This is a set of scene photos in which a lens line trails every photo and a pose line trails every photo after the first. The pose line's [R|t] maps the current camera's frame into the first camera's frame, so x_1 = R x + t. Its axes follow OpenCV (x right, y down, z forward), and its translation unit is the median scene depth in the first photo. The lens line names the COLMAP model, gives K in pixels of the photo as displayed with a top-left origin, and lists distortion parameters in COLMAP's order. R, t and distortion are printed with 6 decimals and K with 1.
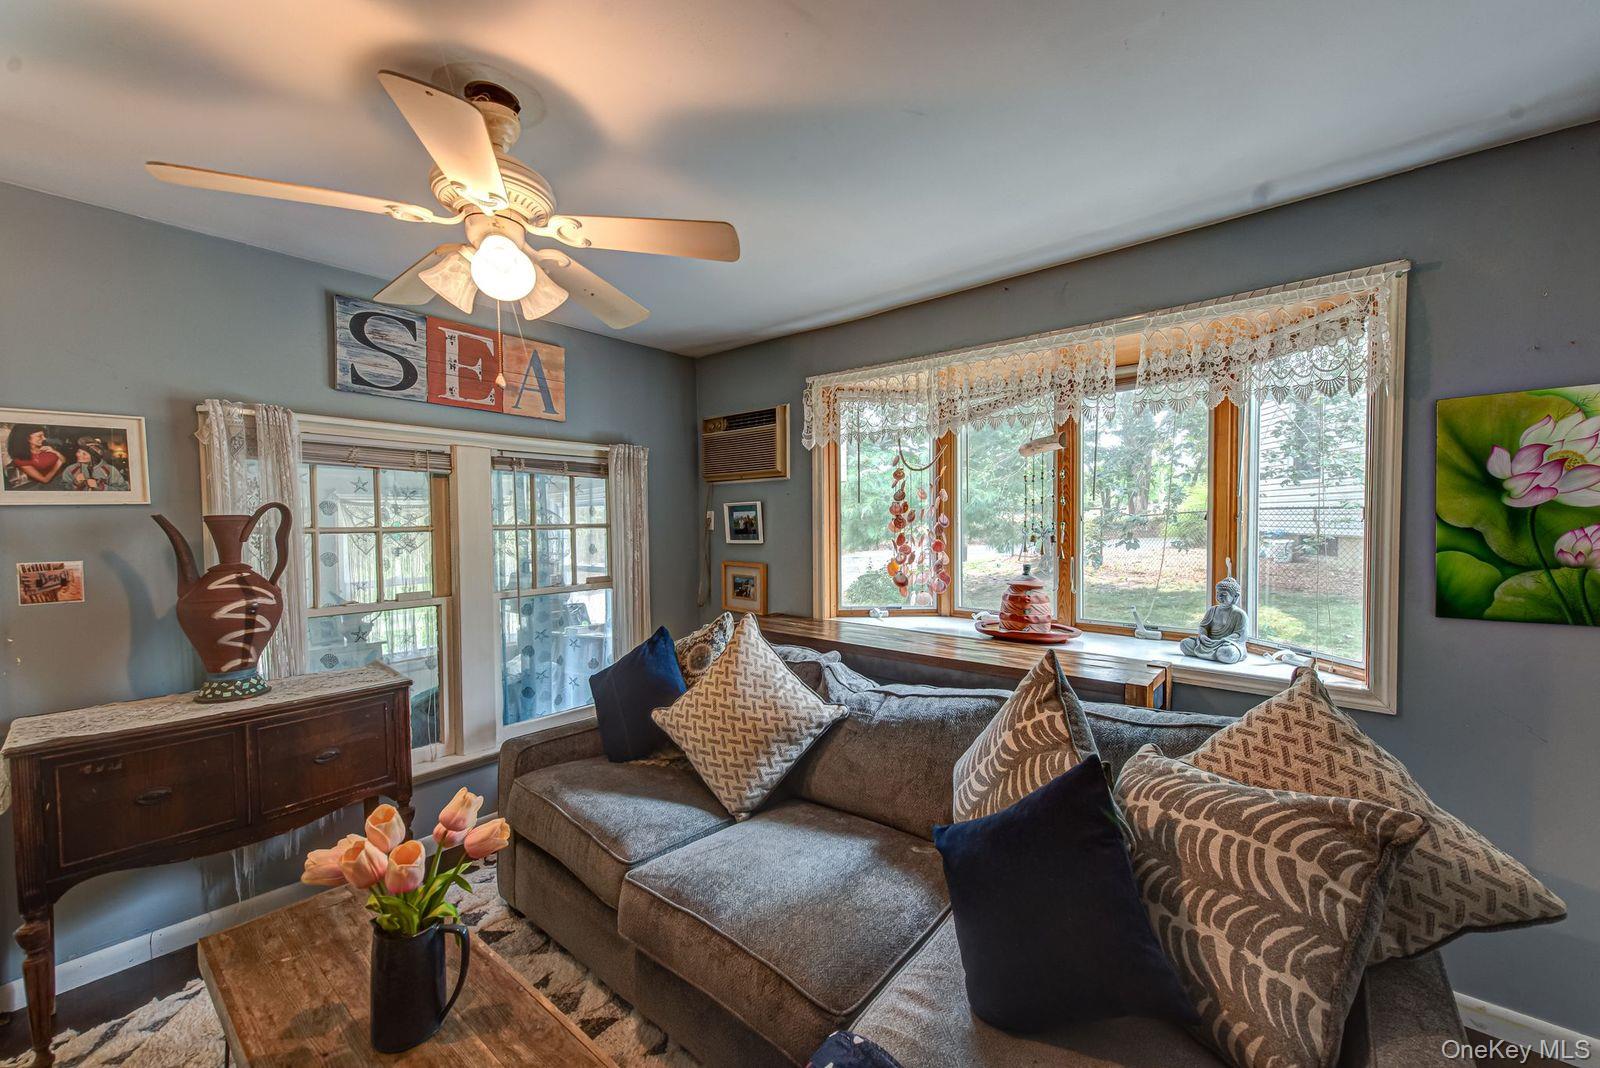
lens RADIAL K [[617.7, 0, 800.2], [0, 617.7, 544.6], [0, 0, 1]] dist [0.001172, 0.000042]
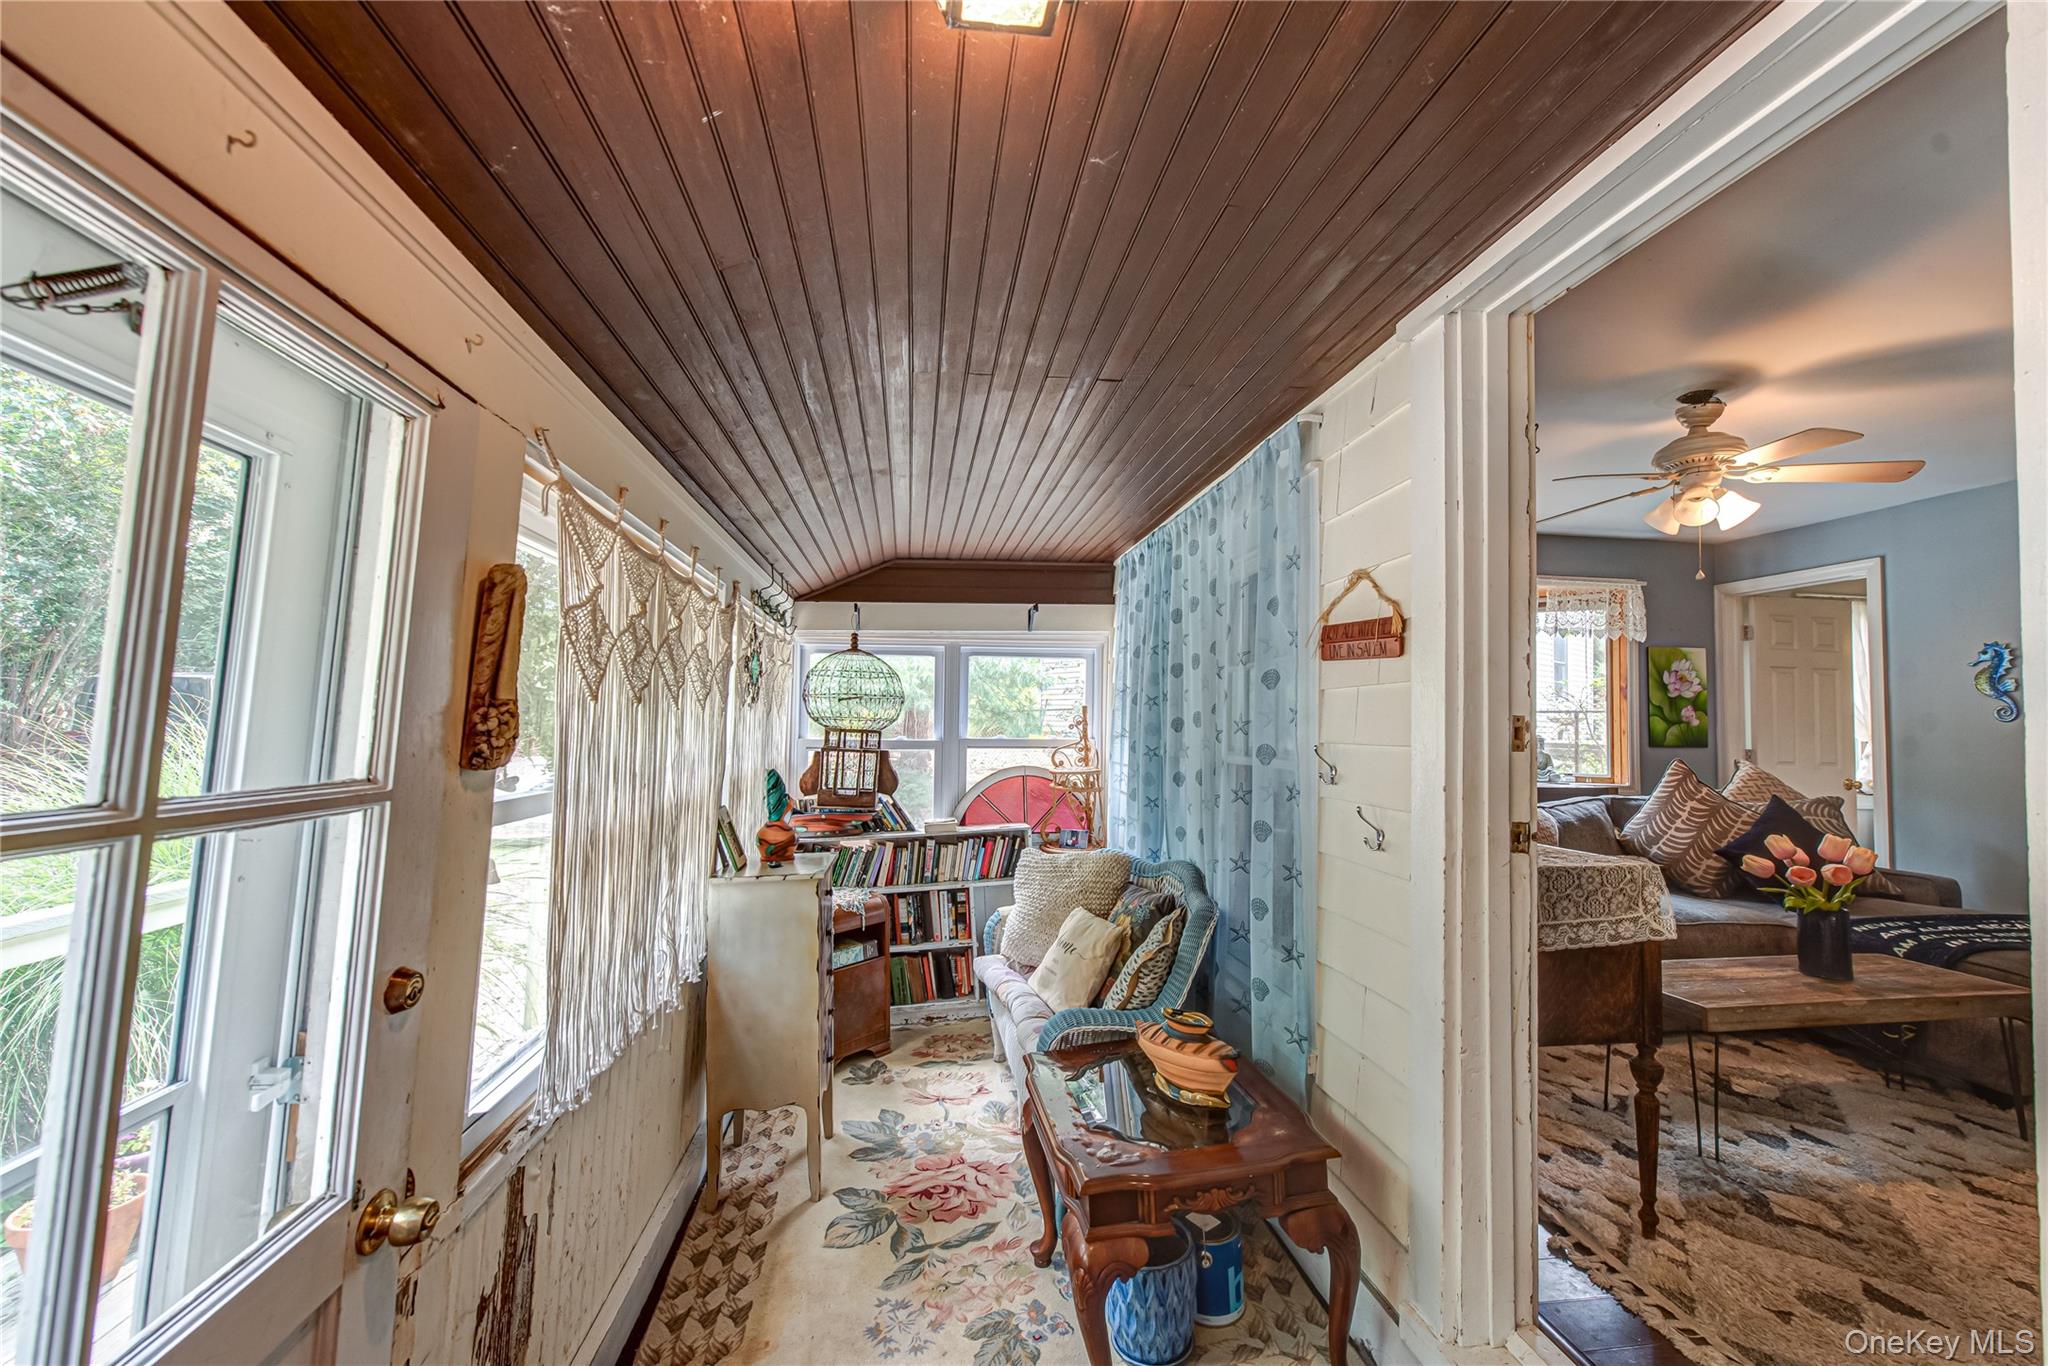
lens RADIAL K [[790.7, 0, 1039.3], [0, 790.7, 691.1], [0, 0, 1]] dist [0.000293, -0.000112]
pose [[0.658500, 0.057483, 0.750382, -1.640547], [0.002268, 0.996923, -0.078359, 0.090100], [-0.752577, 0.053301, 0.656343, 0.530204]]
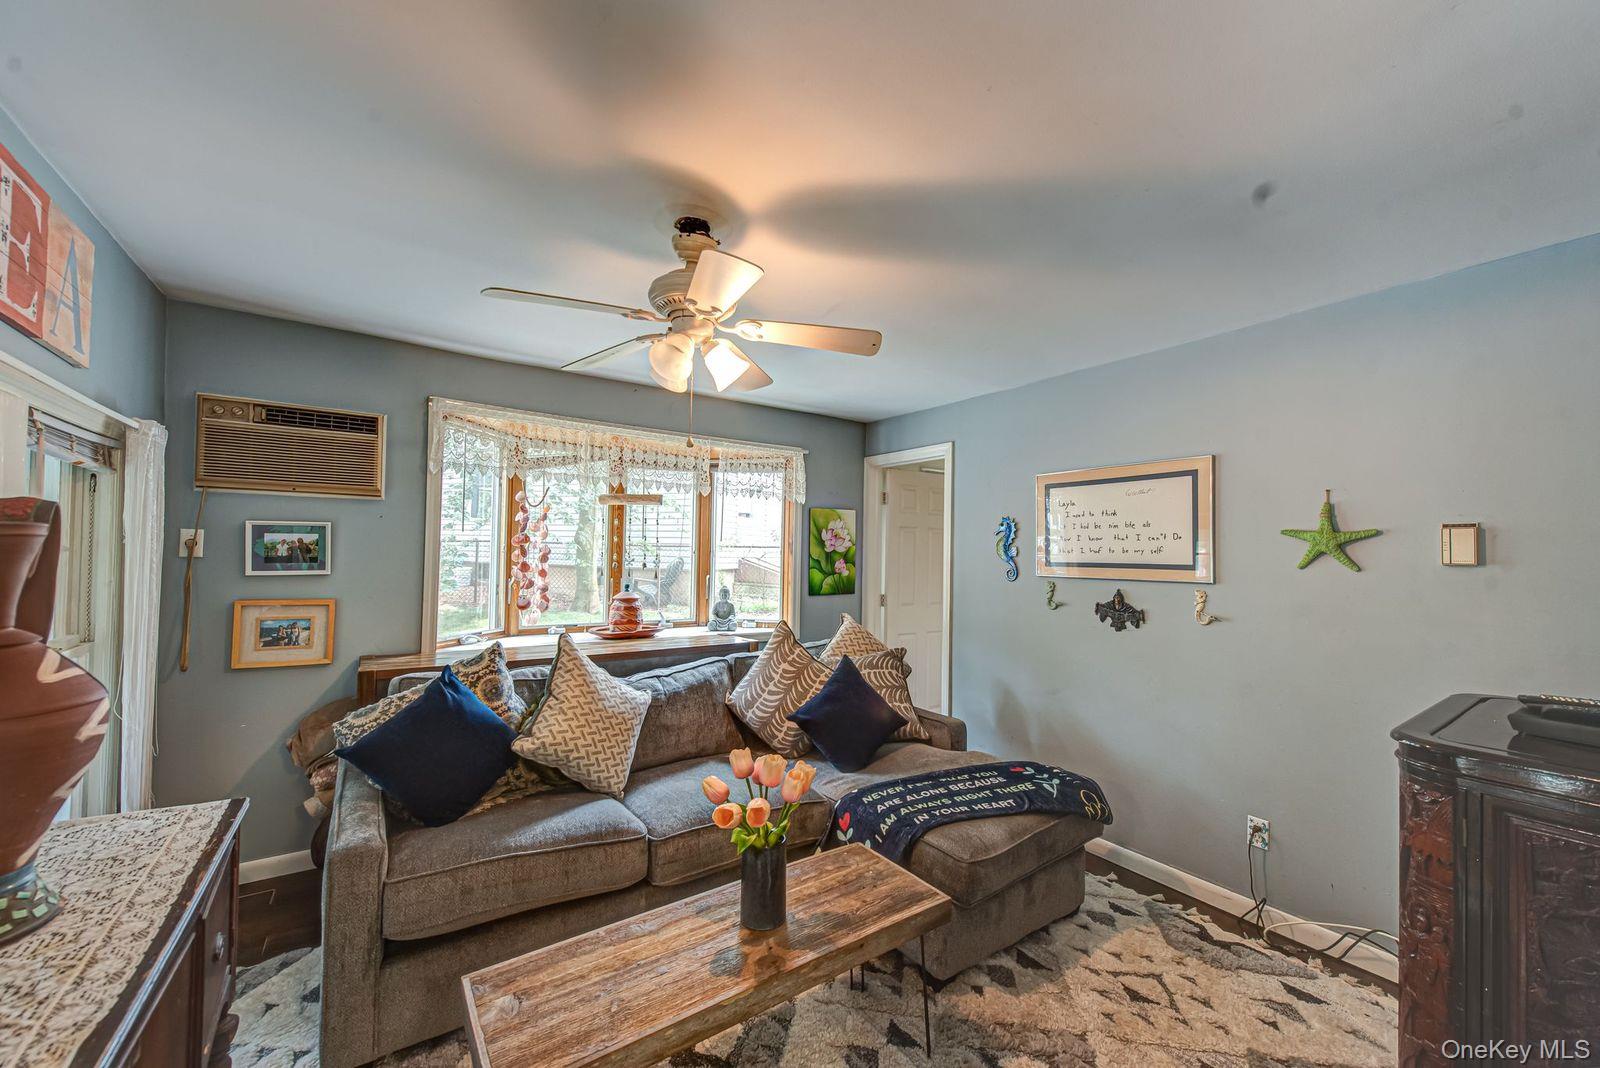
lens RADIAL K [[617.7, 0, 811.9], [0, 617.7, 540.3], [0, 0, 1]] dist [0.000293, -0.000112]
pose [[0.261035, 0.033096, 0.964762, -0.901483], [0.018148, 0.999067, -0.039183, -0.004246], [-0.965159, 0.027737, 0.260191, 0.235602]]
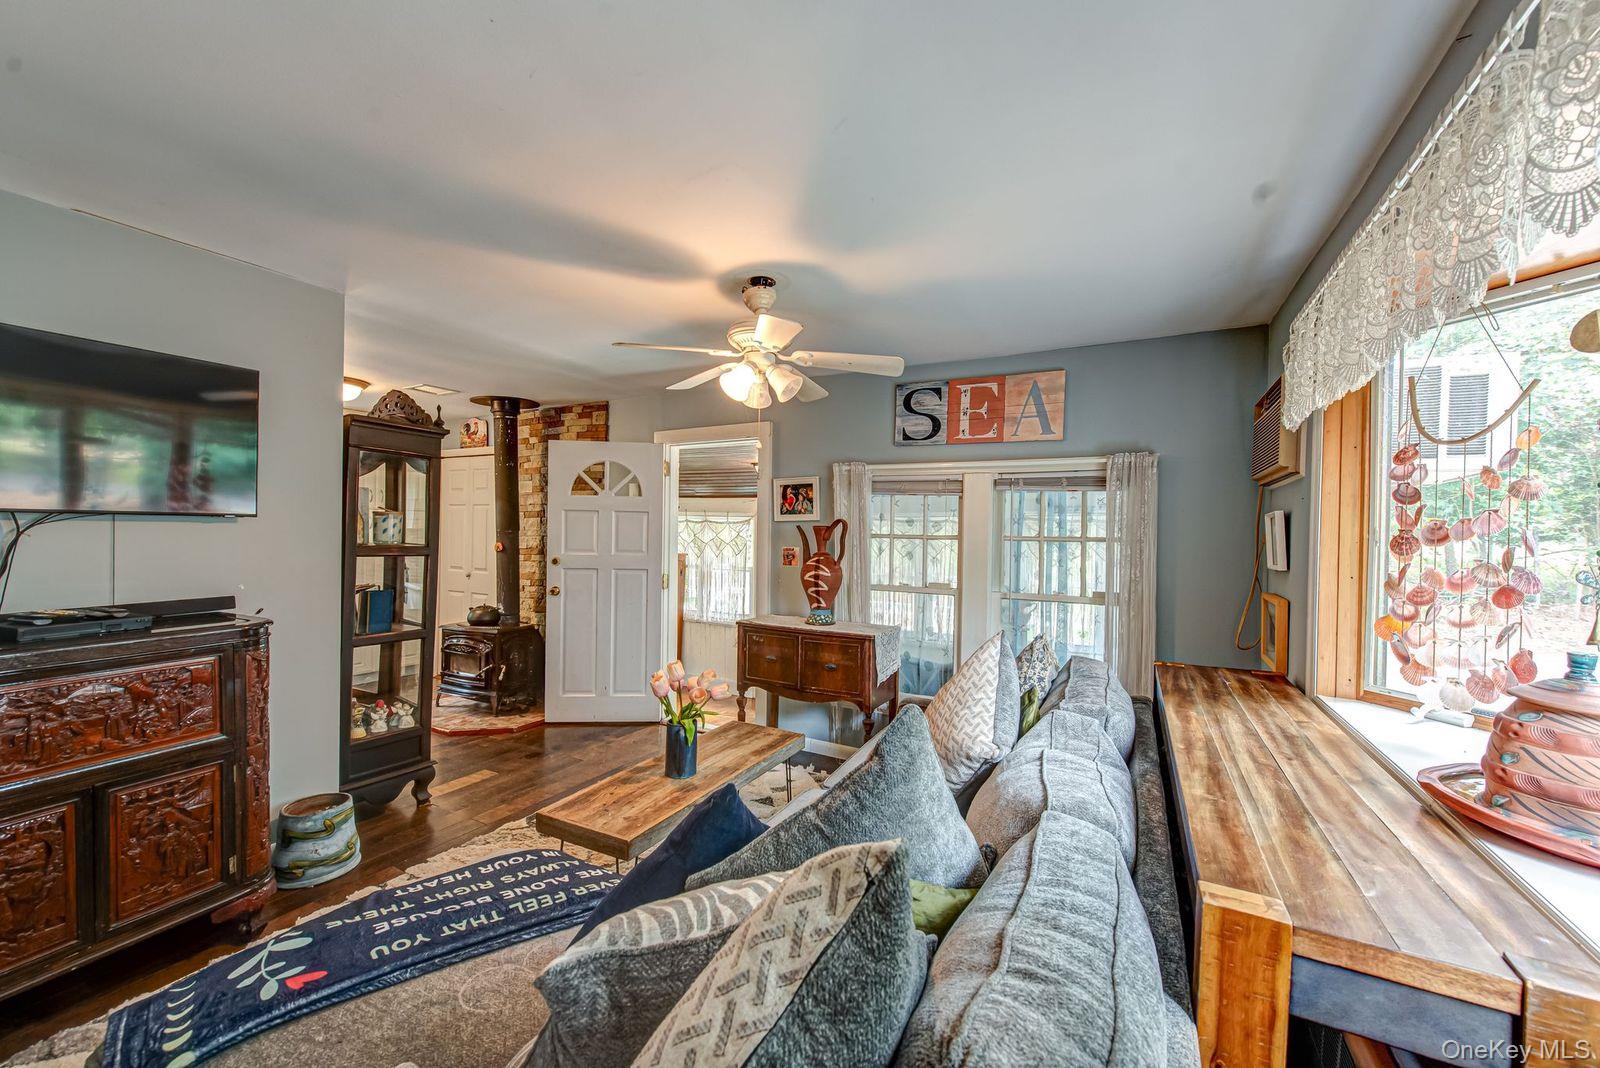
lens RADIAL K [[617.7, 0, 811.9], [0, 617.7, 540.3], [0, 0, 1]] dist [0.000293, -0.000112]
pose [[0.216334, 0.022375, -0.976063, 0.665748], [-0.057466, 0.998296, 0.010148, -0.016058], [0.974627, 0.053895, 0.217251, 0.431360]]
